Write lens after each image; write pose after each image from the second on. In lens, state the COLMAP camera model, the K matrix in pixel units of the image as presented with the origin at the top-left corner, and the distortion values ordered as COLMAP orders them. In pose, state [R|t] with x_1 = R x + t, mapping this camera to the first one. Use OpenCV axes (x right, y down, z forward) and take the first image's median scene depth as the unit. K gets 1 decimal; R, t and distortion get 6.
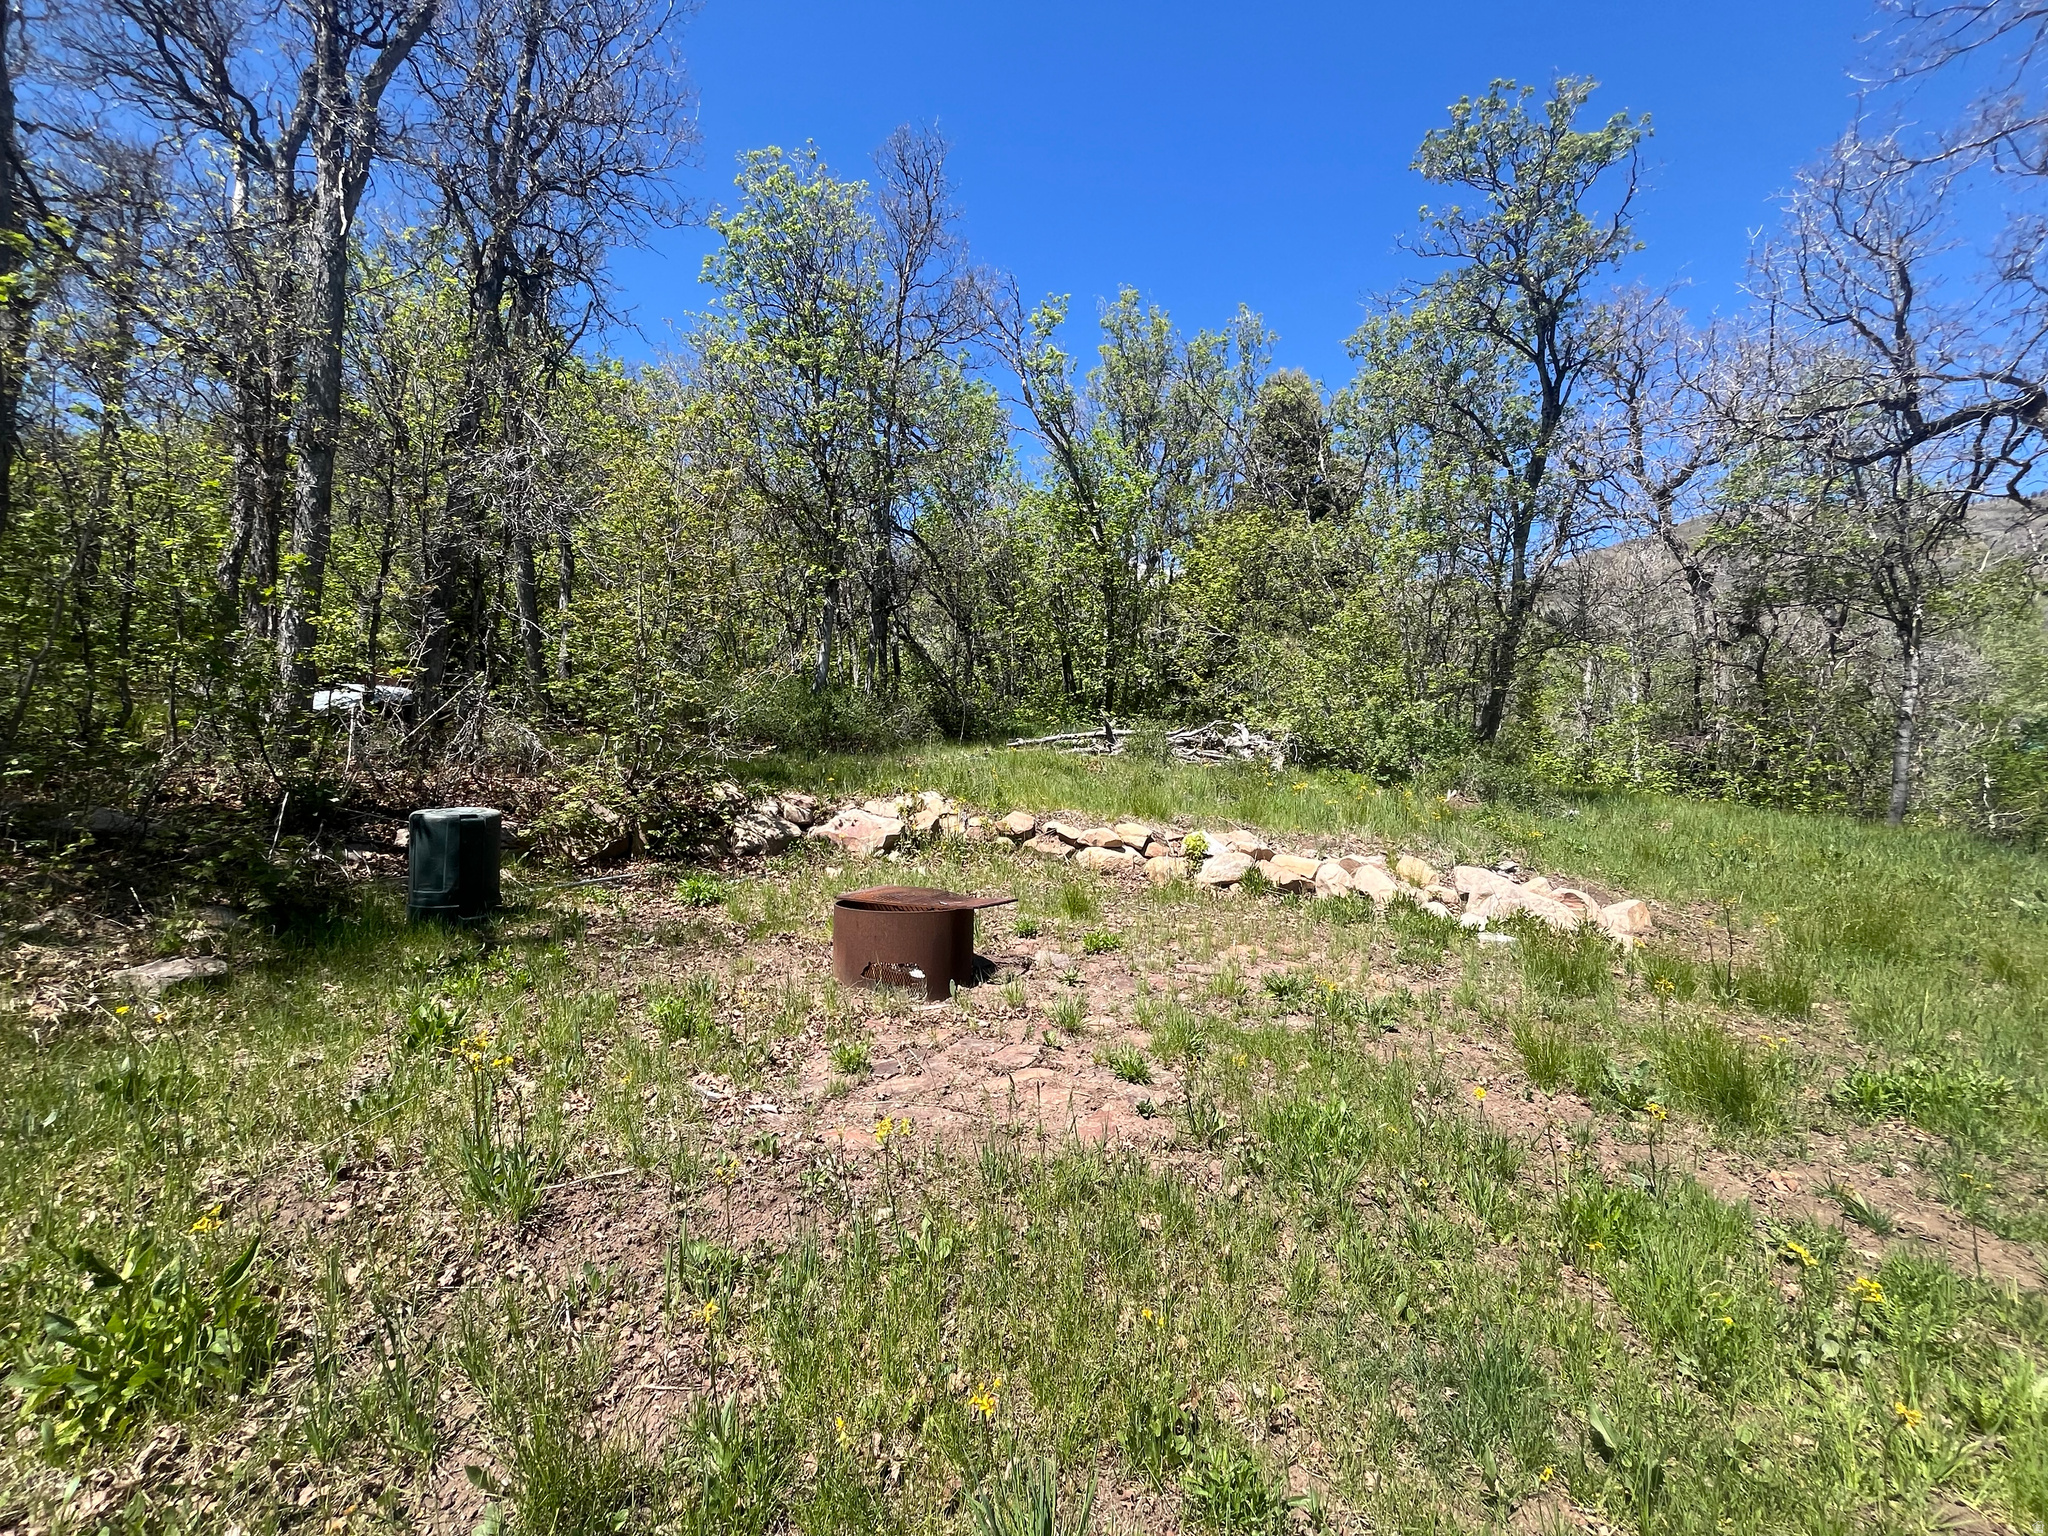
lens RADIAL K [[824.6, 0, 1025.7], [0, 824.6, 755.6], [0, 0, 1]] dist [-0.002446, -0.000210]
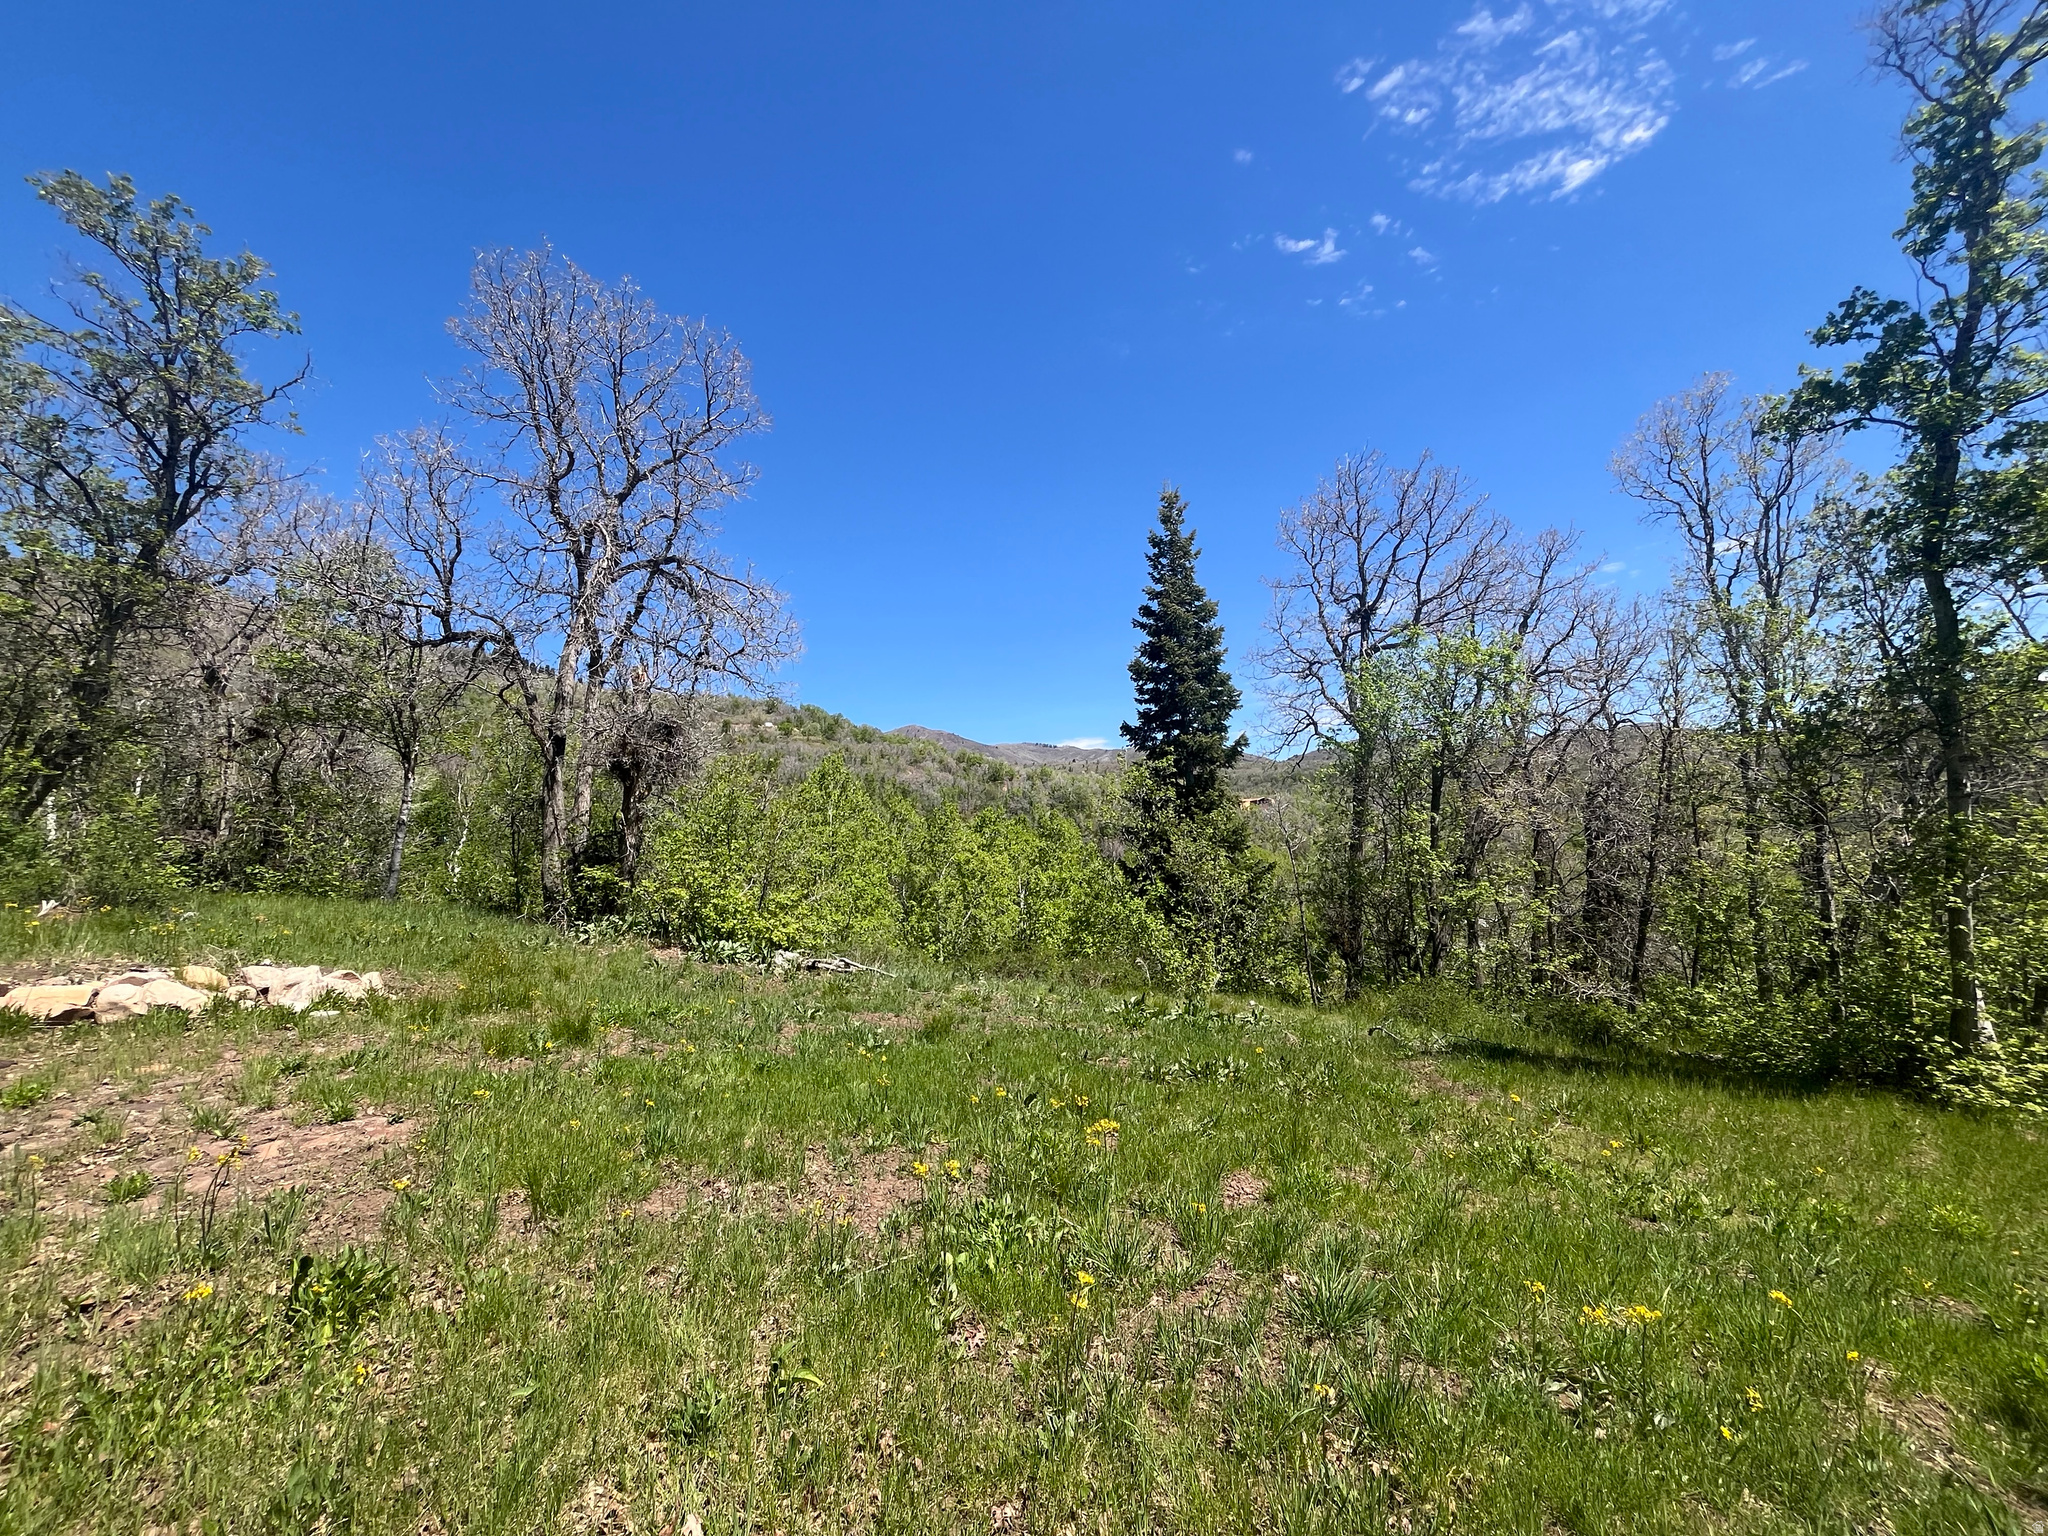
lens RADIAL K [[824.6, 0, 1026.8], [0, 824.6, 766.7], [0, 0, 1]] dist [-0.002446, -0.000210]
pose [[0.013981, 0.090038, 0.995840, -0.362051], [-0.000898, 0.995938, -0.090034, -0.025383], [-0.999902, 0.000365, 0.014005, -0.066002]]
